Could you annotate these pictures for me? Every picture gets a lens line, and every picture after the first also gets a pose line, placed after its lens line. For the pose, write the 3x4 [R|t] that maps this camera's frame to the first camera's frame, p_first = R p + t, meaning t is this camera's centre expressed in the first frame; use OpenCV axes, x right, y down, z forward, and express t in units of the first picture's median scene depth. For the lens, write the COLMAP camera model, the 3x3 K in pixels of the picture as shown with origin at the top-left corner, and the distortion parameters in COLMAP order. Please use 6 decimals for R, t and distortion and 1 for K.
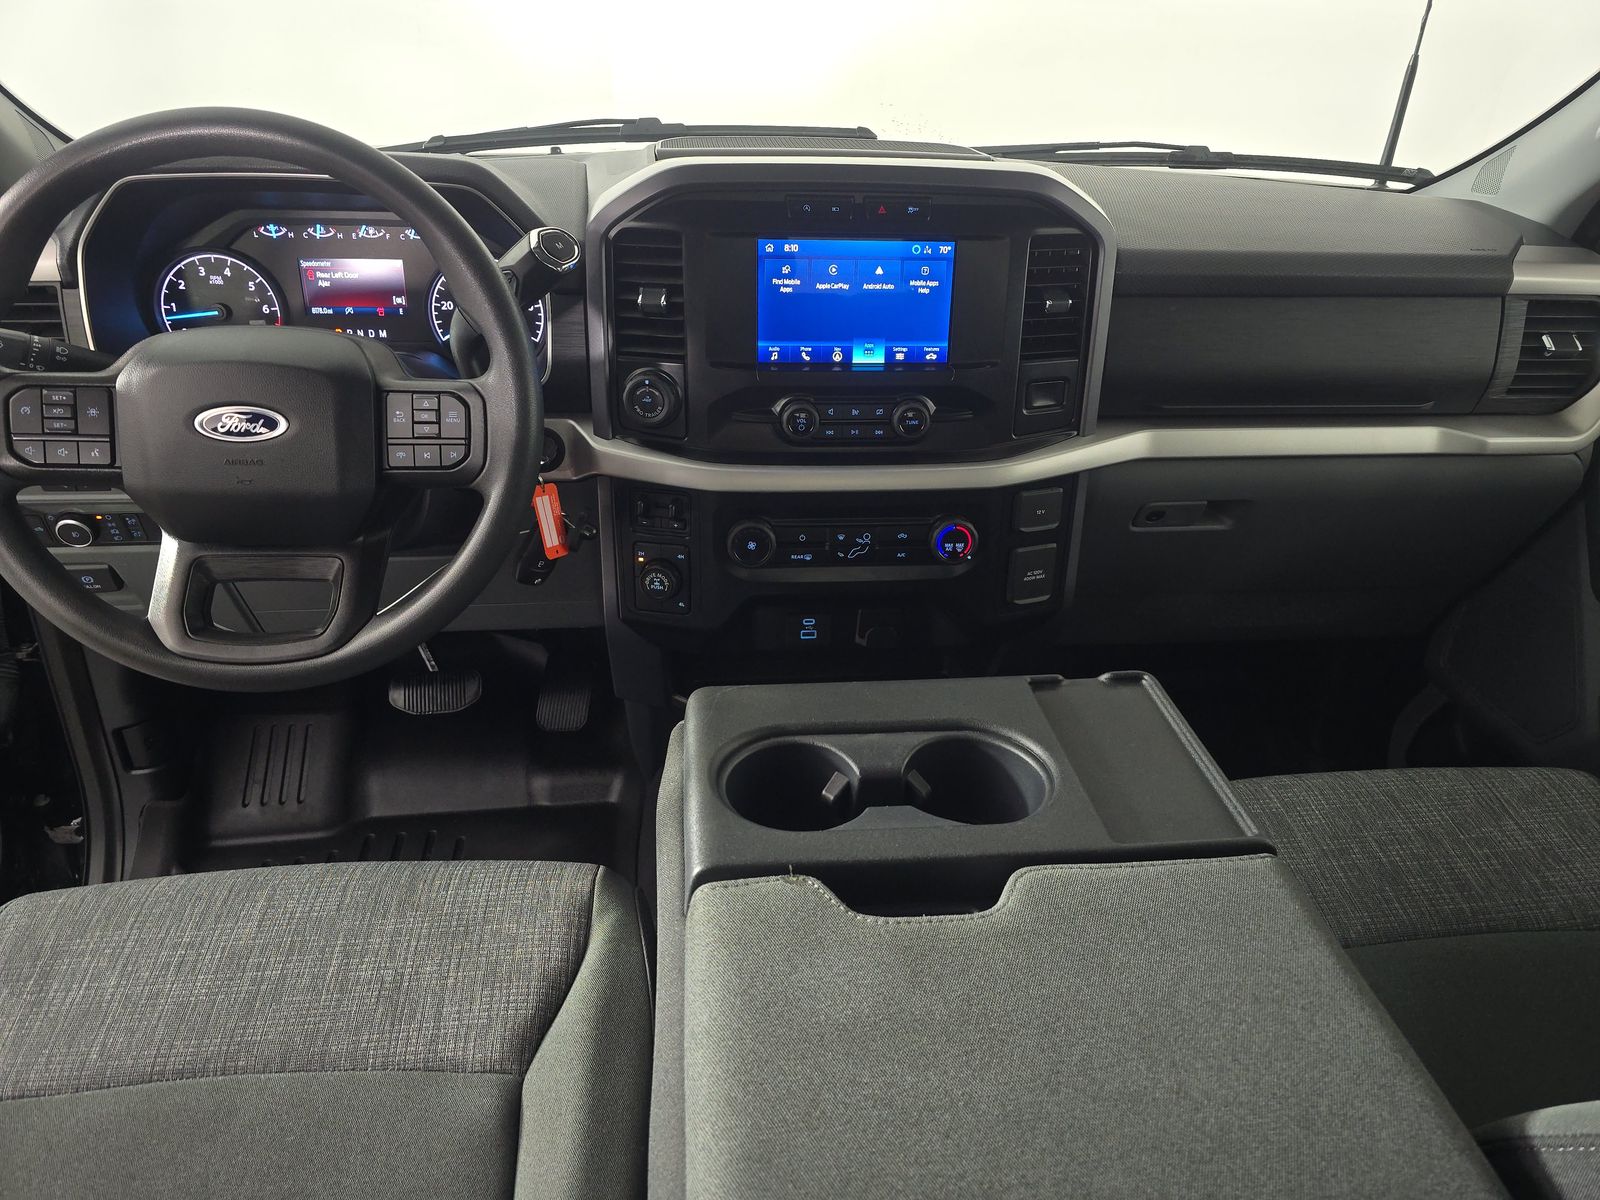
lens RADIAL K [[1071.0, 0, 797.5], [0, 1071.0, 609.7], [0, 0, 1]] dist [0.005855, -0.002972]
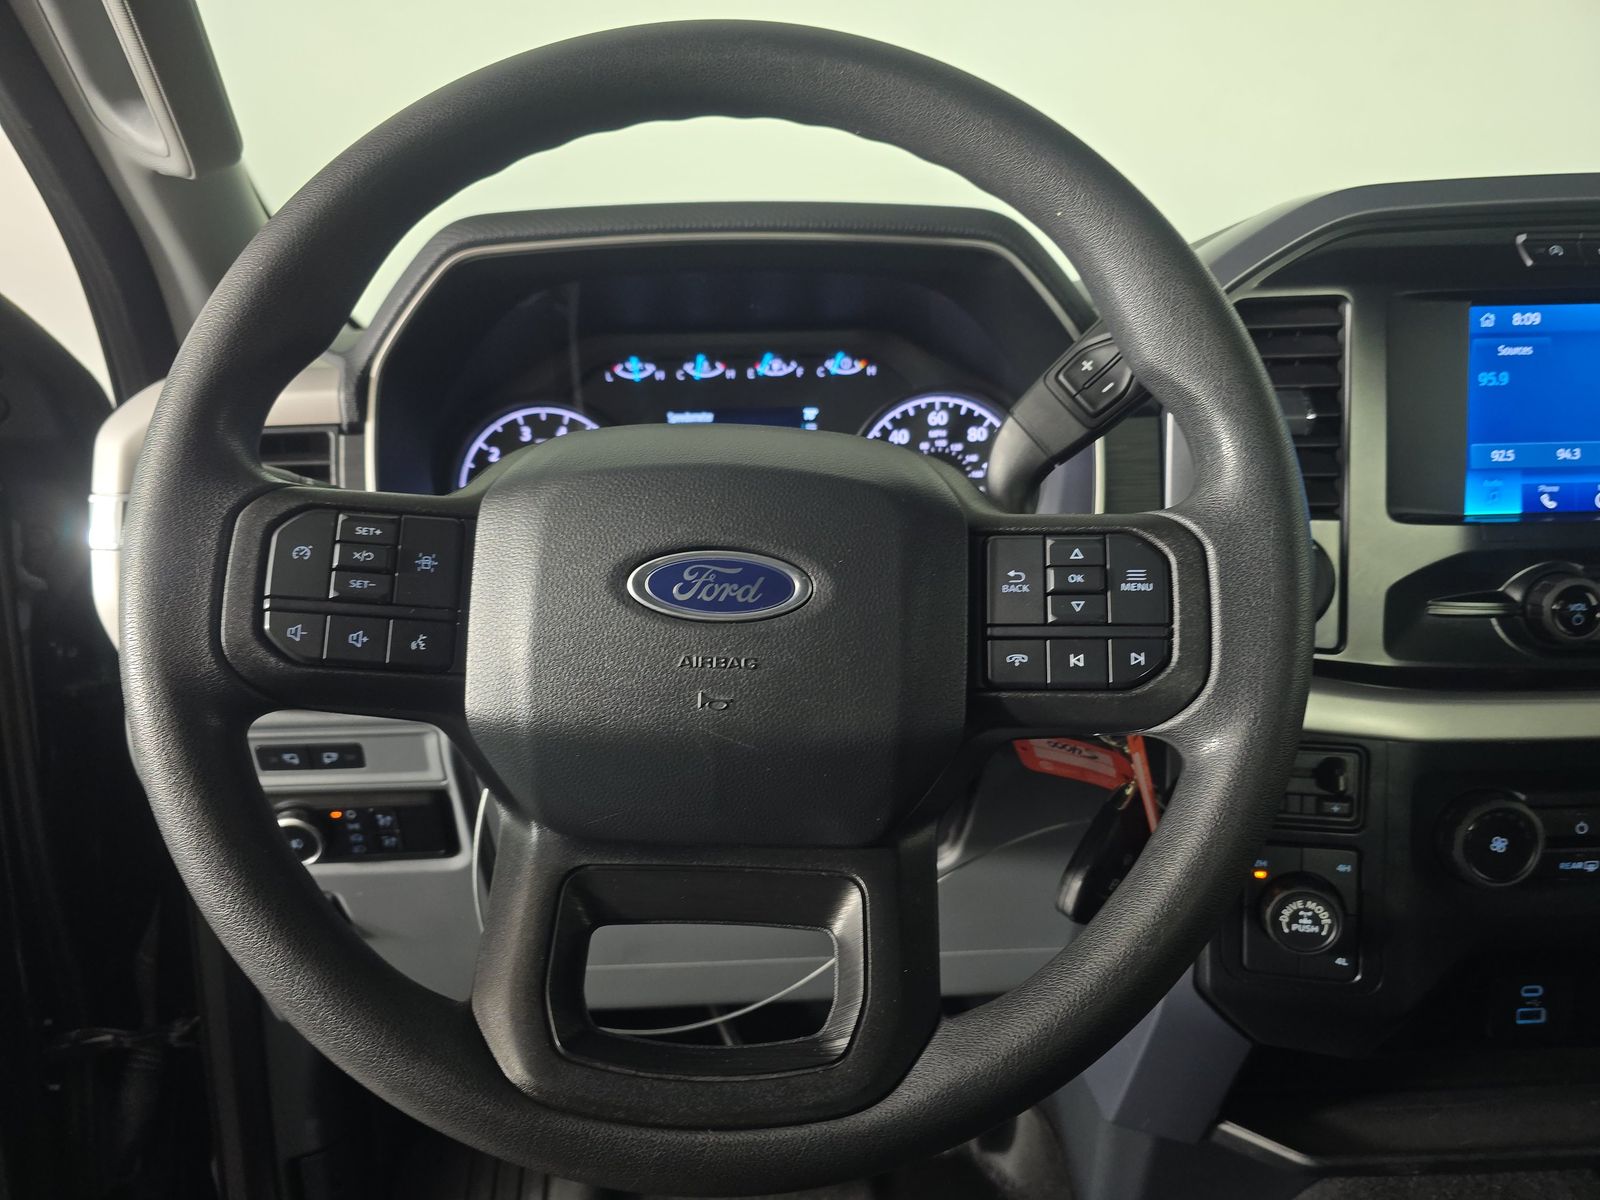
lens RADIAL K [[1071.0, 0, 797.4], [0, 1071.0, 598.4], [0, 0, 1]] dist [0.005855, -0.002972]
pose [[0.993336, -0.040660, -0.107844, -0.320811], [0.007717, 0.957067, -0.289764, -0.025450], [0.114996, 0.287000, 0.951003, 0.418875]]
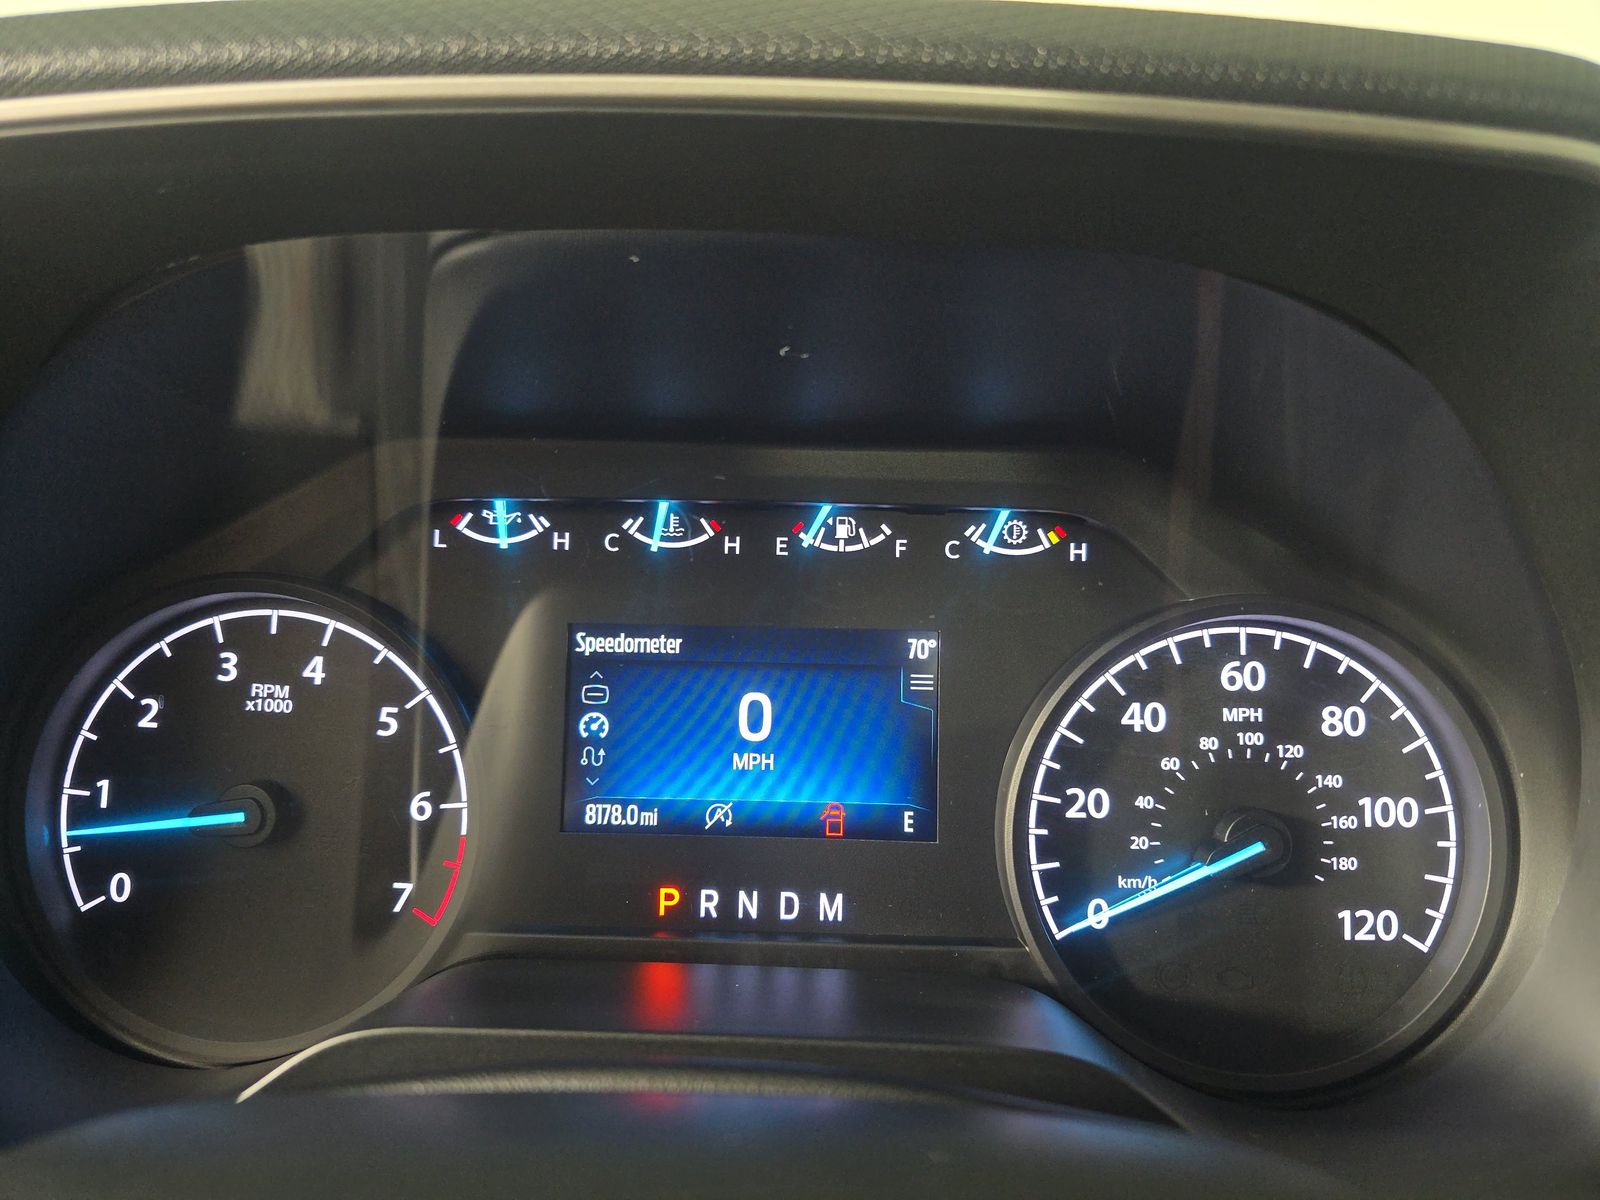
lens RADIAL K [[1071.0, 0, 805.3], [0, 1071.0, 598.6], [0, 0, 1]] dist [0.005855, -0.002972]
pose [[0.987377, -0.014615, -0.157711, -0.366361], [-0.059095, 0.889837, -0.452435, -0.215674], [0.146949, 0.456044, 0.877741, 0.772832]]
